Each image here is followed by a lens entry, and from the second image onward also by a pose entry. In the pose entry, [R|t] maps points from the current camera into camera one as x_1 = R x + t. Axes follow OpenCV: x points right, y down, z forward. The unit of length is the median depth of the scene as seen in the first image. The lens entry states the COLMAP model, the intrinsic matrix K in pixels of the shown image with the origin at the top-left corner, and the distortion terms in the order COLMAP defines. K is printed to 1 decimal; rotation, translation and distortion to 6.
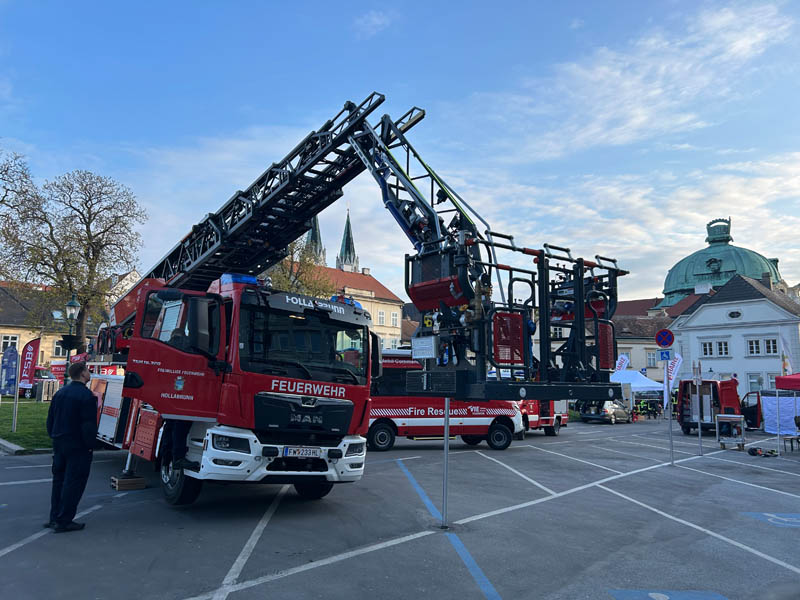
lens RADIAL K [[598.1, 0, 400.0], [0, 598.1, 300.0], [0, 0, 1]] dist [0.054003, -0.046733]
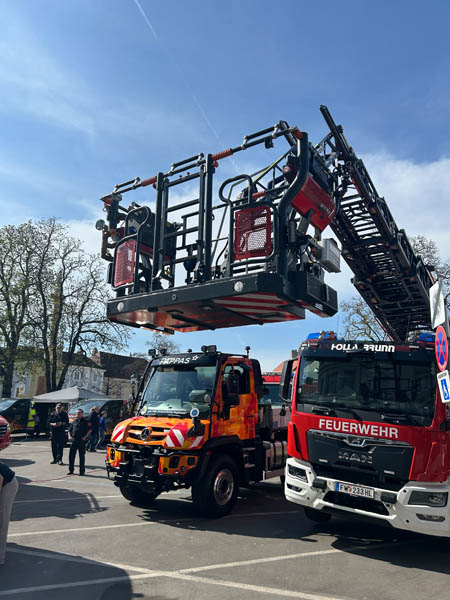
lens RADIAL K [[448.6, 0, 221.2], [0, 448.6, 301.1], [0, 0, 1]] dist [0.054003, -0.046733]
pose [[0.341195, -0.242271, -0.908235, 0.565373], [0.114292, 0.969739, -0.215741, 0.077438], [0.933018, -0.030195, 0.358560, 0.512272]]
